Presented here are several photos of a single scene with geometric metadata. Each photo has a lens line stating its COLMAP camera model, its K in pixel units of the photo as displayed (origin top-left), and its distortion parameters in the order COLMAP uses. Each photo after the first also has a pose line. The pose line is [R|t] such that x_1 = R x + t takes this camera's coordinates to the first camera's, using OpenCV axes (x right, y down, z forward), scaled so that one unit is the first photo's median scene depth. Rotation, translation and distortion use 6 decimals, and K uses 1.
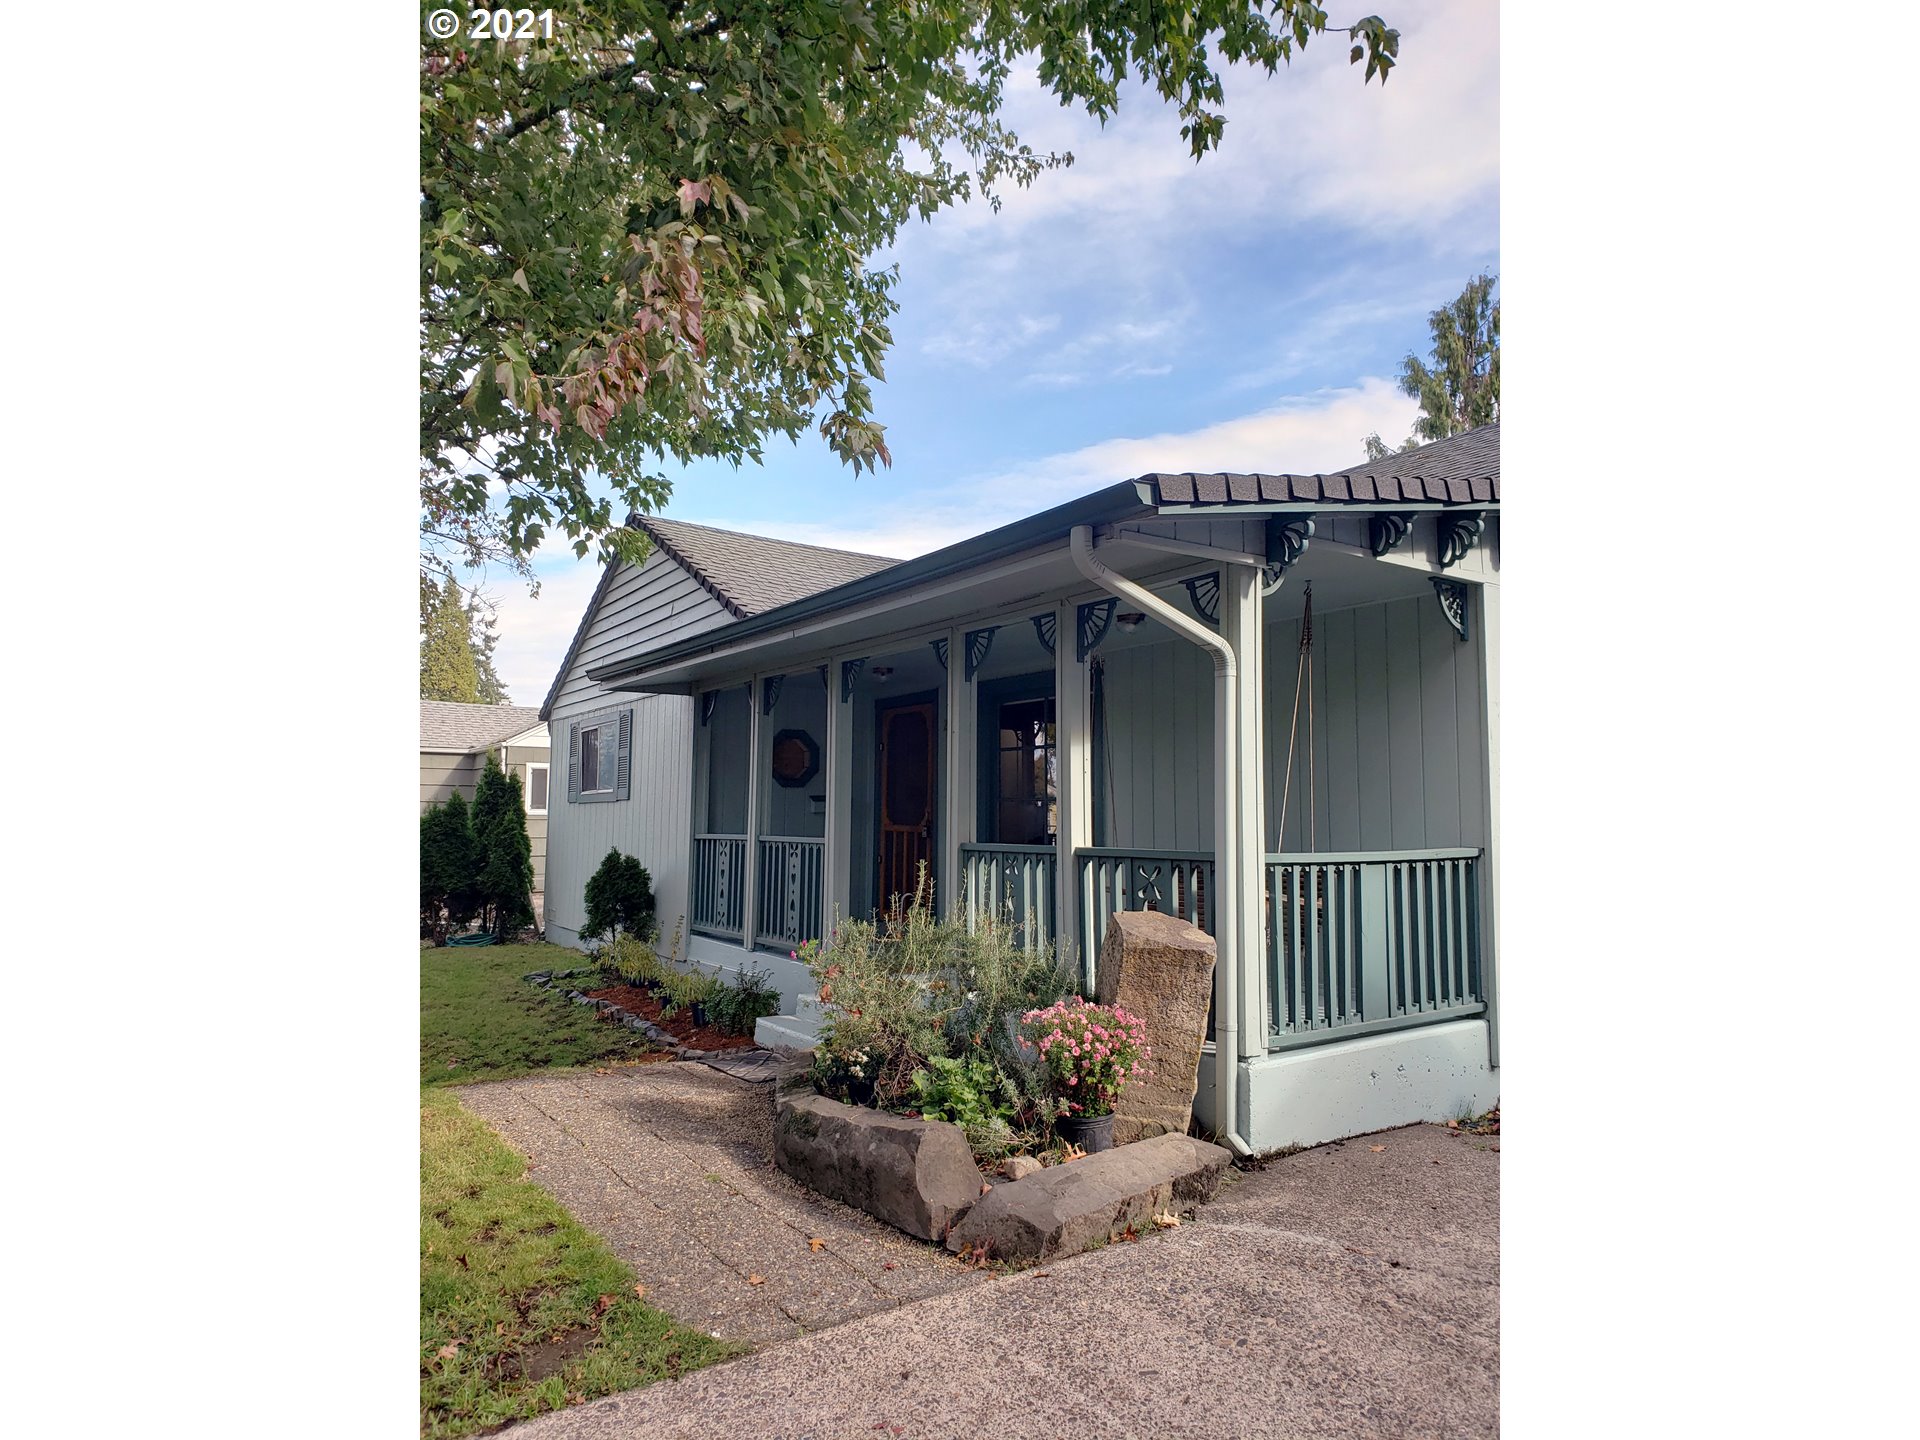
lens RADIAL K [[1082.4, 0, 977.4], [0, 1082.4, 720.4], [0, 0, 1]] dist [0.085327, 0.000273]
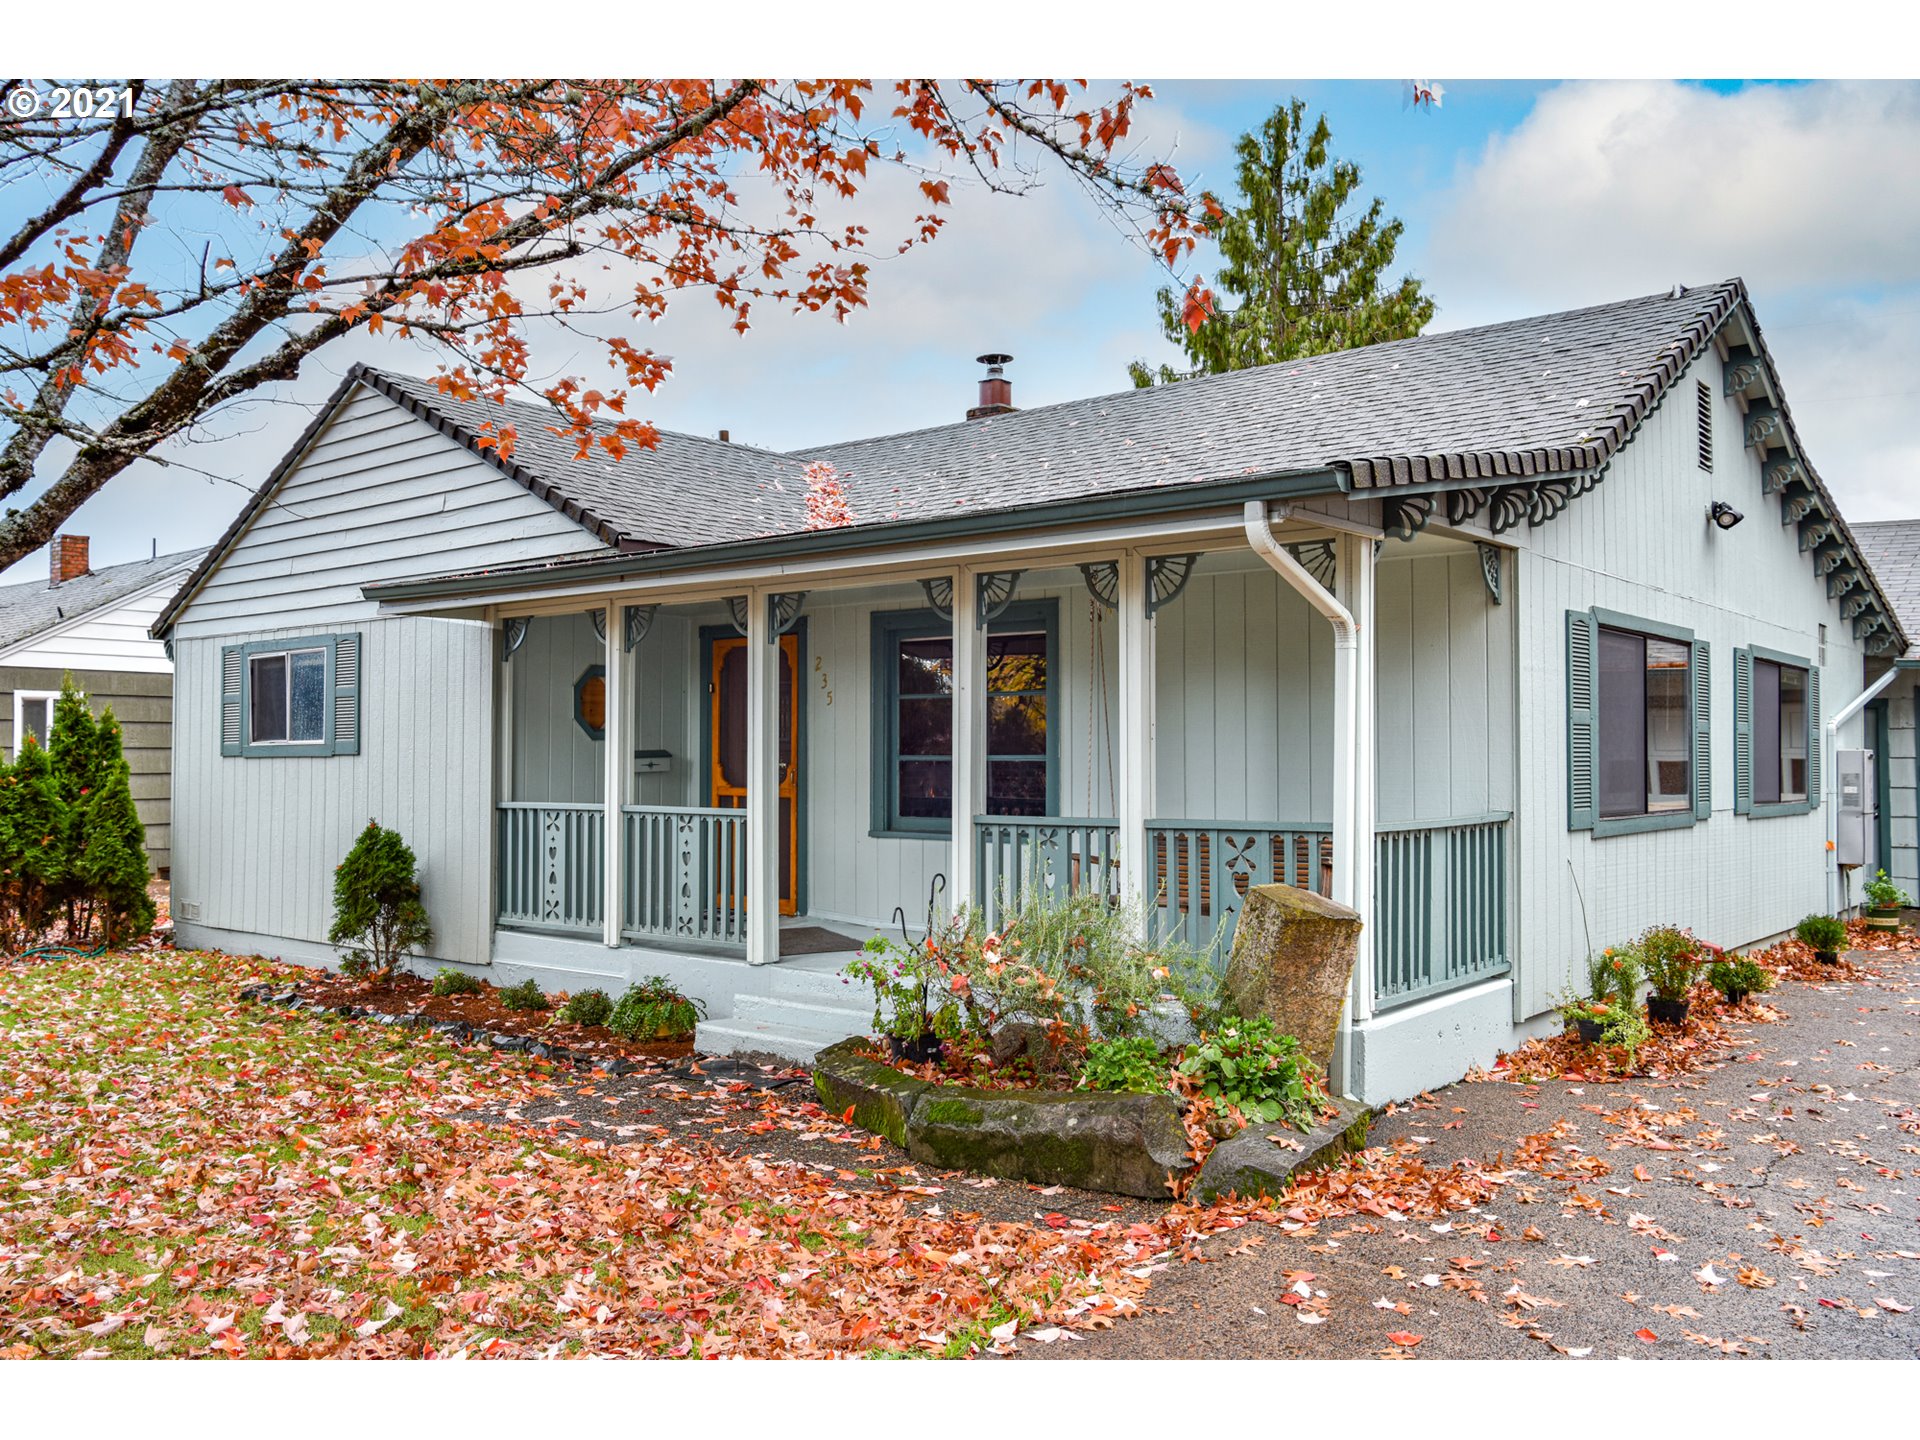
lens RADIAL K [[1529.9, 0, 960.0], [0, 1529.9, 720.0], [0, 0, 1]] dist [0.036348, 0.001288]
pose [[0.964765, 0.004796, 0.263068, -0.217968], [-0.020808, 0.998093, 0.058111, -0.021962], [-0.262288, -0.061538, 0.963026, -0.119036]]
